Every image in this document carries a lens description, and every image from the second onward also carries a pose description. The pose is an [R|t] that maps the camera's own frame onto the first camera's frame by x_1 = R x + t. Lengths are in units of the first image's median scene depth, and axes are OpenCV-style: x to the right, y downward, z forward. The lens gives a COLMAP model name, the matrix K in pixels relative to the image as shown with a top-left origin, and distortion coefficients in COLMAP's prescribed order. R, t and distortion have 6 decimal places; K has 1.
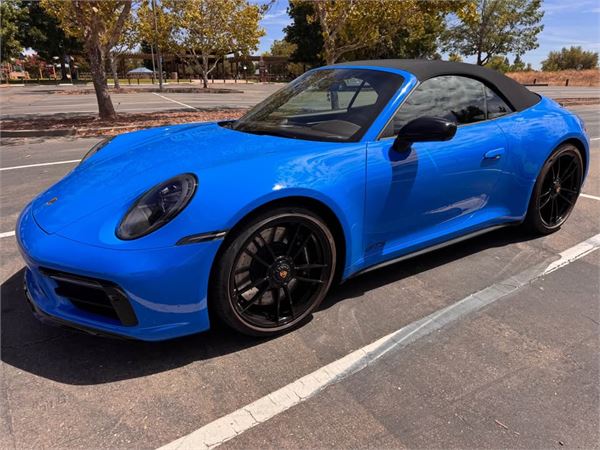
lens RADIAL K [[424.8, 0, 298.0], [0, 424.8, 222.7], [0, 0, 1]] dist [0.023941, -0.030643]
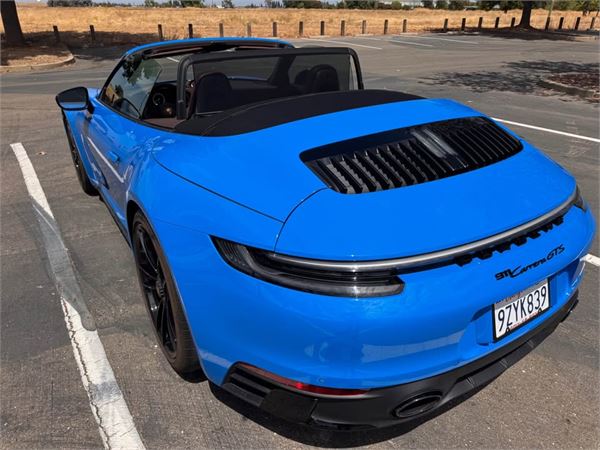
lens RADIAL K [[424.8, 0, 297.1], [0, 424.8, 226.4], [0, 0, 1]] dist [0.023941, -0.030643]
pose [[-0.015942, 0.449549, -0.893113, 0.107860], [-0.325916, 0.842106, 0.429693, -0.044652], [0.945264, 0.297930, 0.133090, 0.109314]]
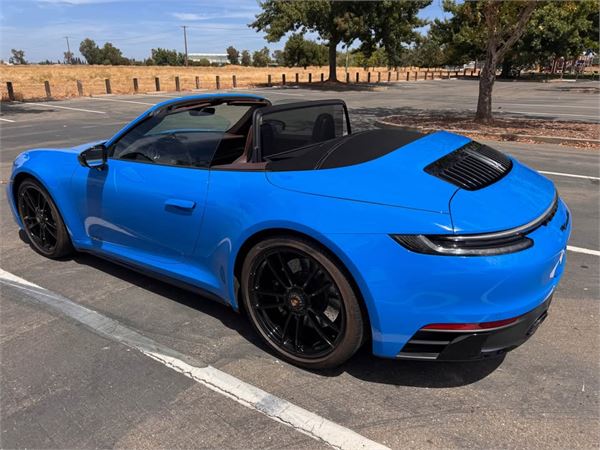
lens RADIAL K [[424.8, 0, 298.6], [0, 424.8, 225.2], [0, 0, 1]] dist [0.023941, -0.030643]
pose [[0.380697, 0.319261, -0.867838, 0.114464], [-0.299976, 0.930391, 0.210681, -0.032622], [0.874691, 0.180125, 0.449968, 0.071455]]
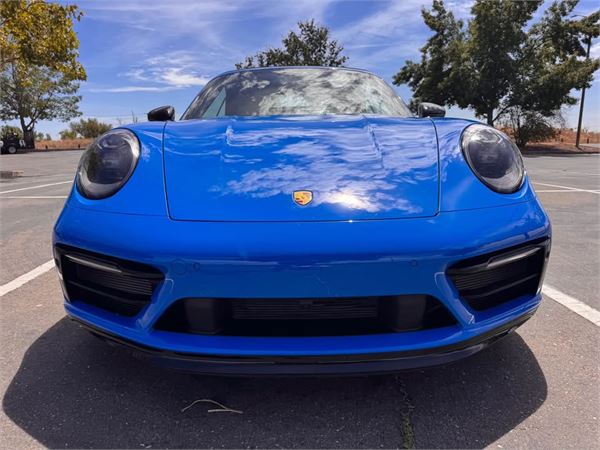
lens RADIAL K [[424.8, 0, 294.0], [0, 424.8, 227.1], [0, 0, 1]] dist [0.023941, -0.030643]
pose [[0.541938, -0.163714, 0.824319, -0.073401], [0.280894, 0.959720, 0.005935, -0.002206], [-0.792087, 0.228330, 0.566095, 0.047687]]
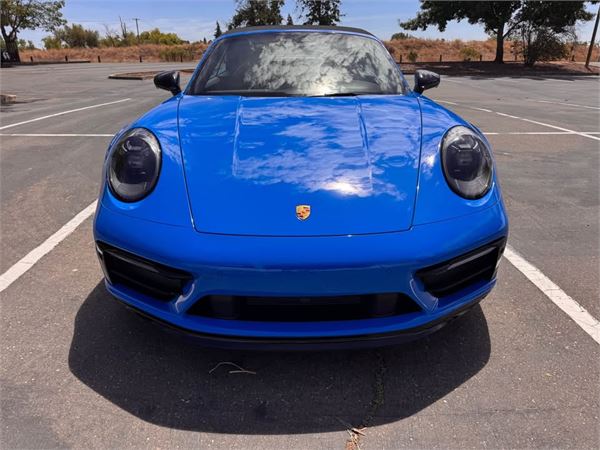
lens RADIAL K [[424.8, 0, 298.4], [0, 424.8, 227.6], [0, 0, 1]] dist [0.023941, -0.030643]
pose [[0.533150, -0.319688, 0.783295, -0.077973], [0.276138, 0.940908, 0.196061, -0.011333], [-0.799687, 0.111767, 0.589923, 0.041620]]
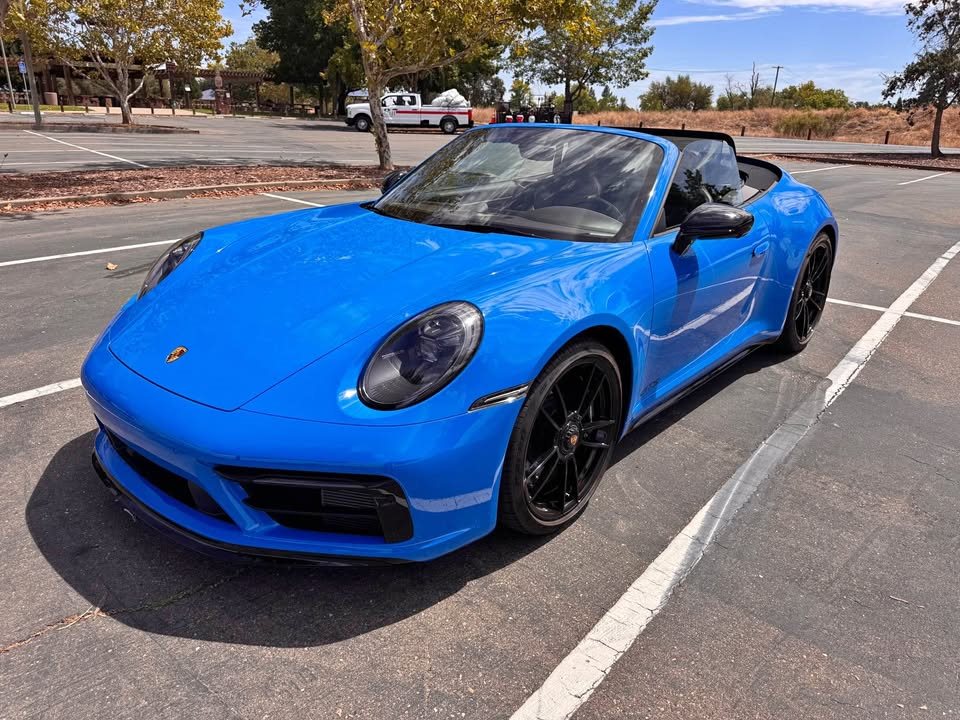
lens RADIAL K [[679.6, 0, 475.1], [0, 679.6, 352.5], [0, 0, 1]] dist [0.023941, -0.030643]
pose [[0.962747, -0.062686, 0.263036, -0.029403], [0.059222, 0.998022, 0.021085, -0.003267], [-0.263838, -0.004722, 0.964556, -0.001188]]
